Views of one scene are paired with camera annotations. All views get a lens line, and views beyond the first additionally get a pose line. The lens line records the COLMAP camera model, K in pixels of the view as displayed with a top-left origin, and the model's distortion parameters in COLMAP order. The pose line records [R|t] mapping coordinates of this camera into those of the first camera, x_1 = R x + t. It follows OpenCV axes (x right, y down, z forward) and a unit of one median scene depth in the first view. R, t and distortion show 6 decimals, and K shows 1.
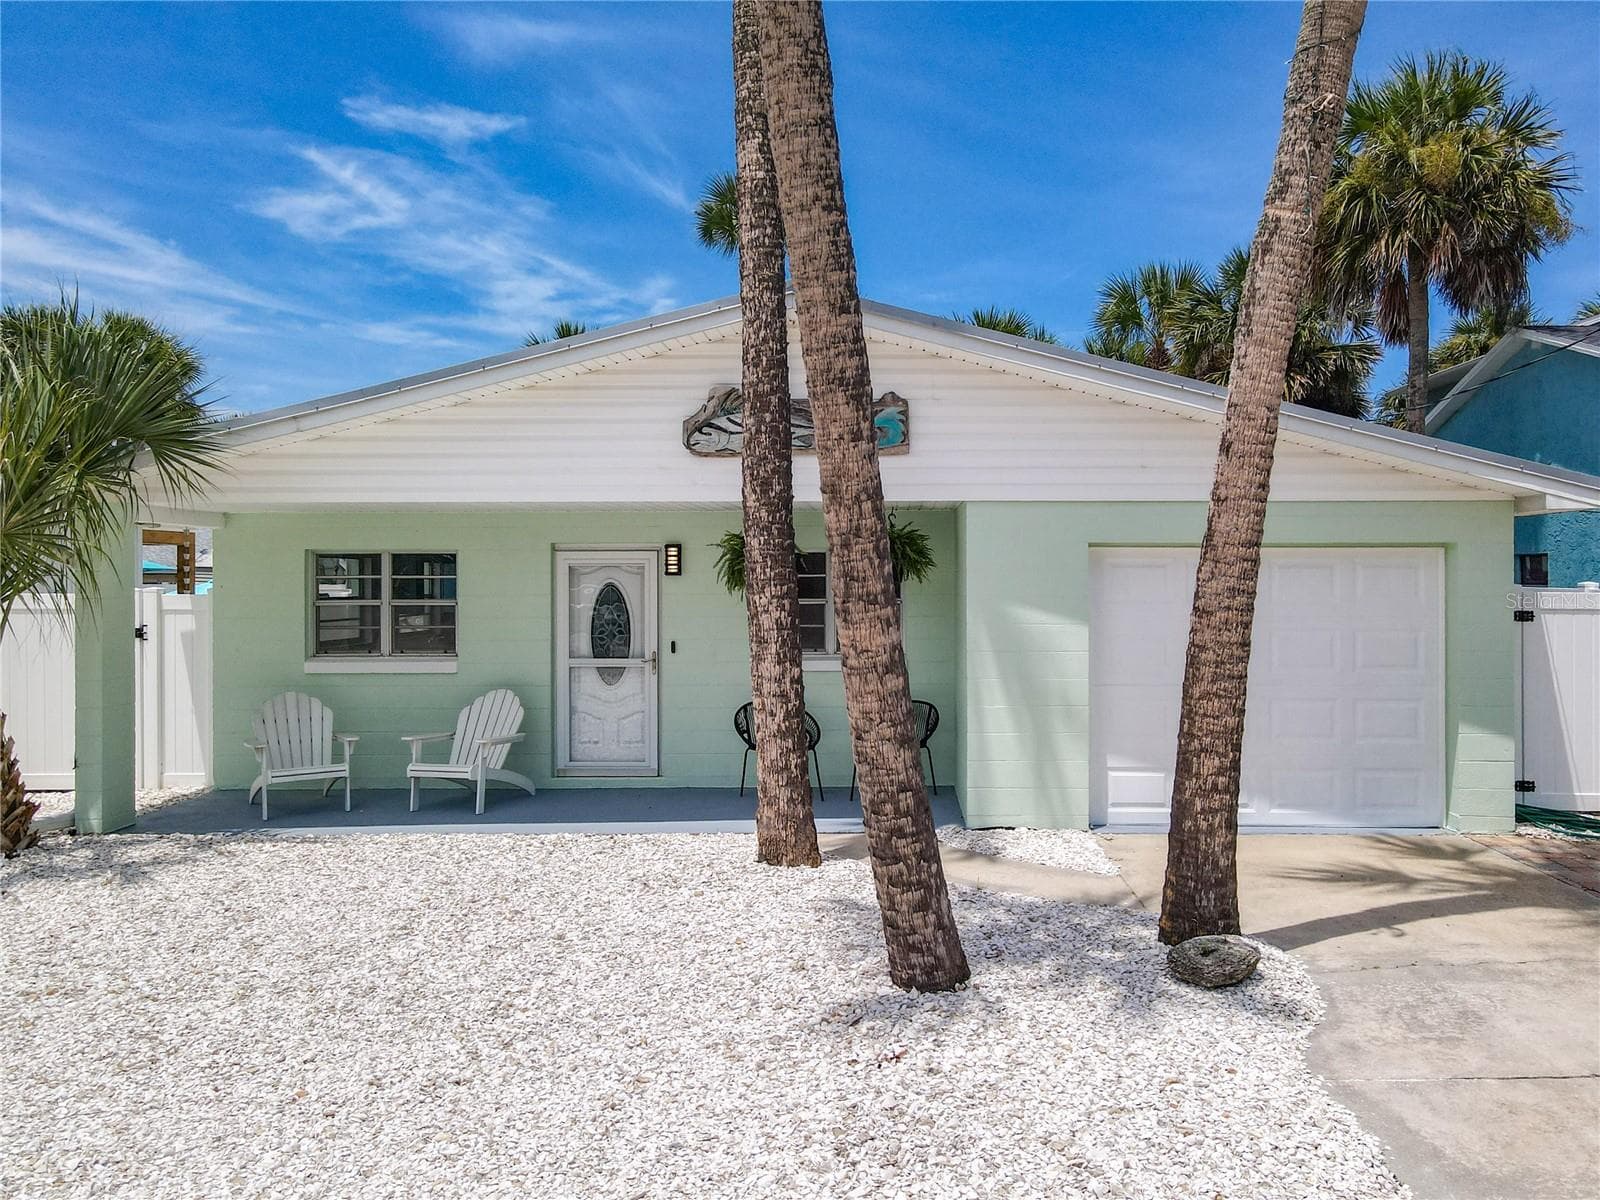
lens RADIAL K [[1393.7, 0, 802.3], [0, 1393.7, 612.5], [0, 0, 1]] dist [0.036265, 0.019077]
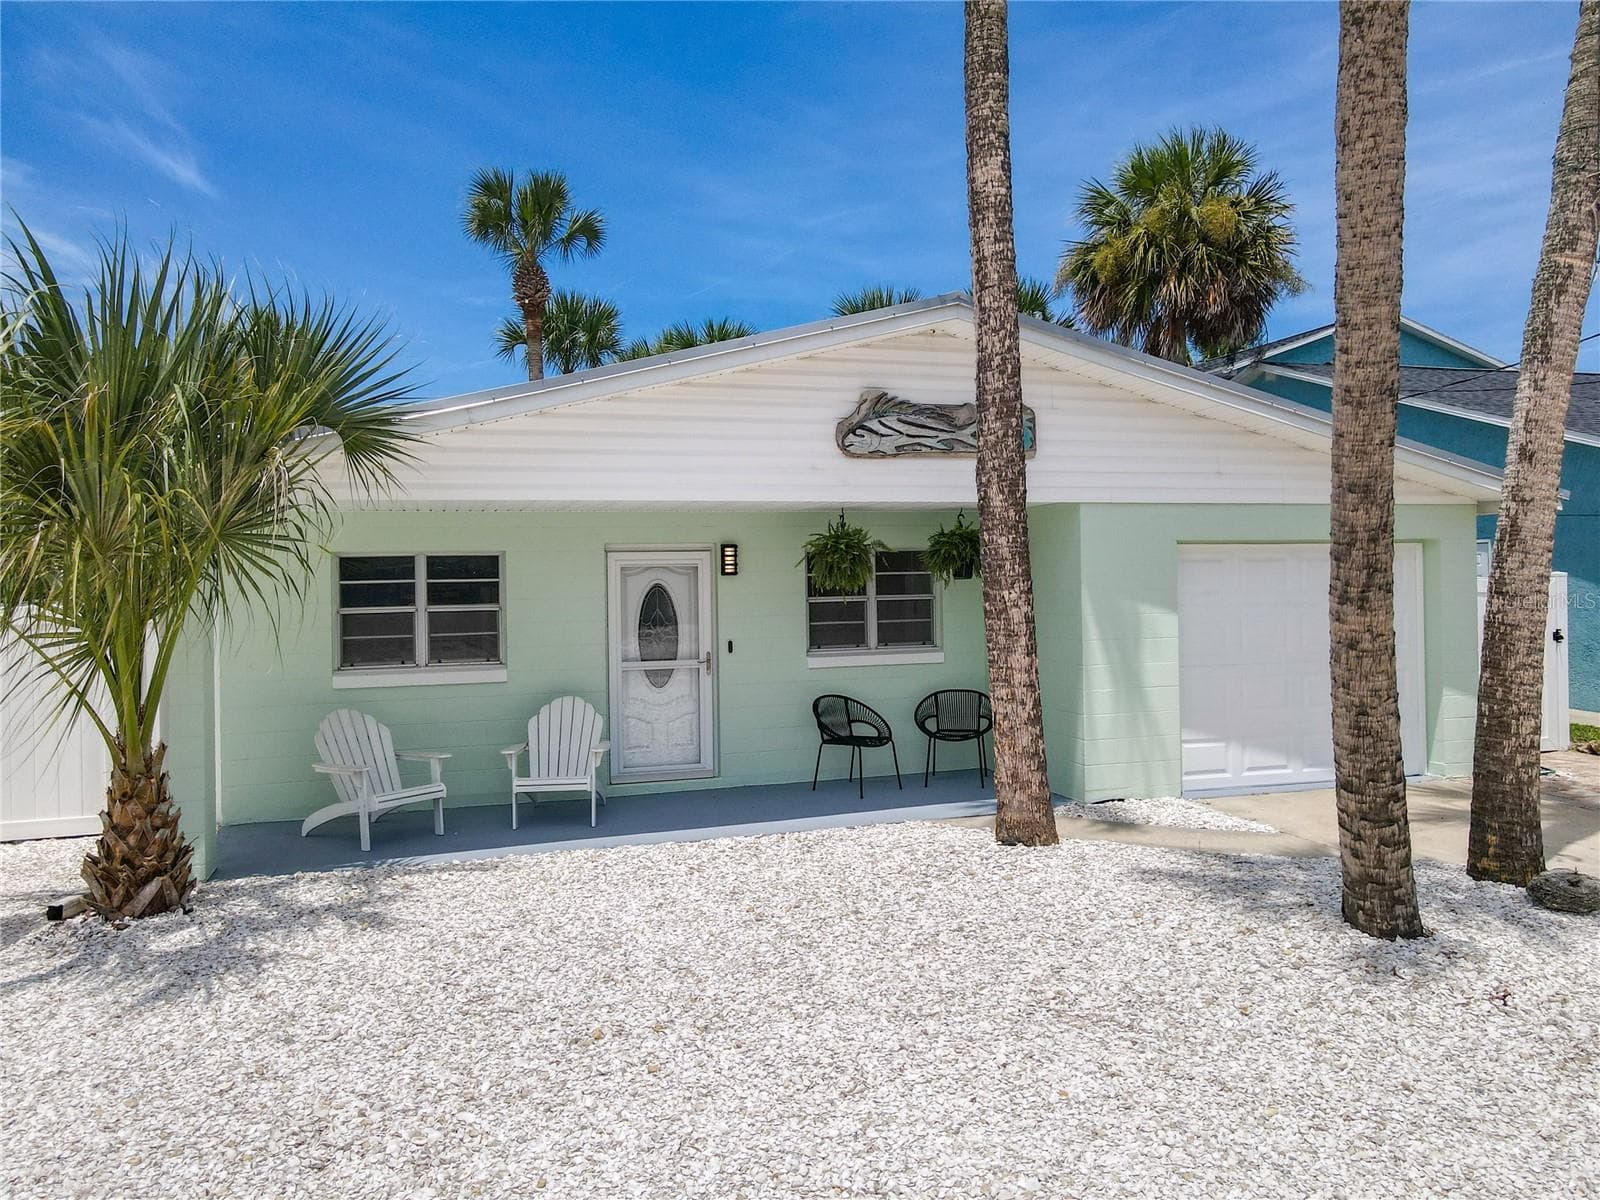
lens RADIAL K [[1349.9, 0, 800.0], [0, 1349.9, 600.0], [0, 0, 1]] dist [0.047069, 0.062396]
pose [[0.936347, -0.019657, 0.350525, -0.457933], [0.022895, 0.999725, -0.005095, -0.003229], [-0.350329, 0.012796, 0.936539, 0.085840]]
